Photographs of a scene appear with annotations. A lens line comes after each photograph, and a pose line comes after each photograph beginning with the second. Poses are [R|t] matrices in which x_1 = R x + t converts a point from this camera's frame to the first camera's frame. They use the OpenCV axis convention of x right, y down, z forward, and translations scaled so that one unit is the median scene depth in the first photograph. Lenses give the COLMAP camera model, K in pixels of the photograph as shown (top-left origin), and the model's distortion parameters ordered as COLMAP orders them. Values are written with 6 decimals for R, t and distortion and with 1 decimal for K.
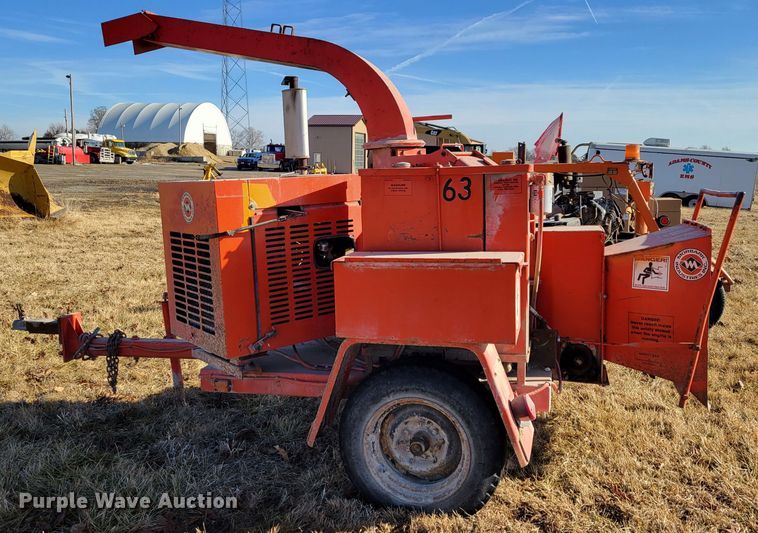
lens RADIAL K [[647.6, 0, 379.0], [0, 647.6, 266.5], [0, 0, 1]] dist [0.037514, -0.004884]
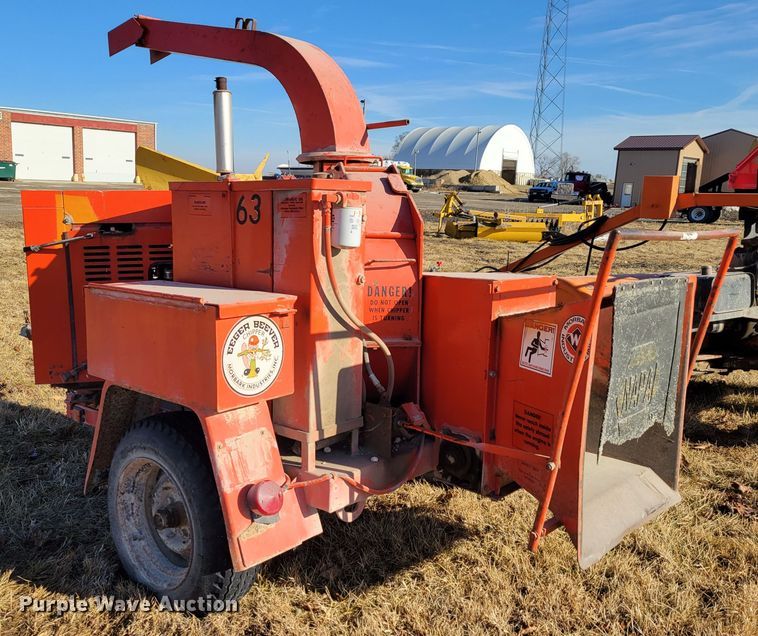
lens RADIAL K [[729.0, 0, 347.8], [0, 729.0, 333.0], [0, 0, 1]] dist [0.039570, 0.020600]
pose [[0.892109, 0.107958, -0.438733, 0.569169], [-0.094671, 0.994143, 0.052126, -0.025330], [0.441791, -0.004967, 0.897104, 0.233548]]
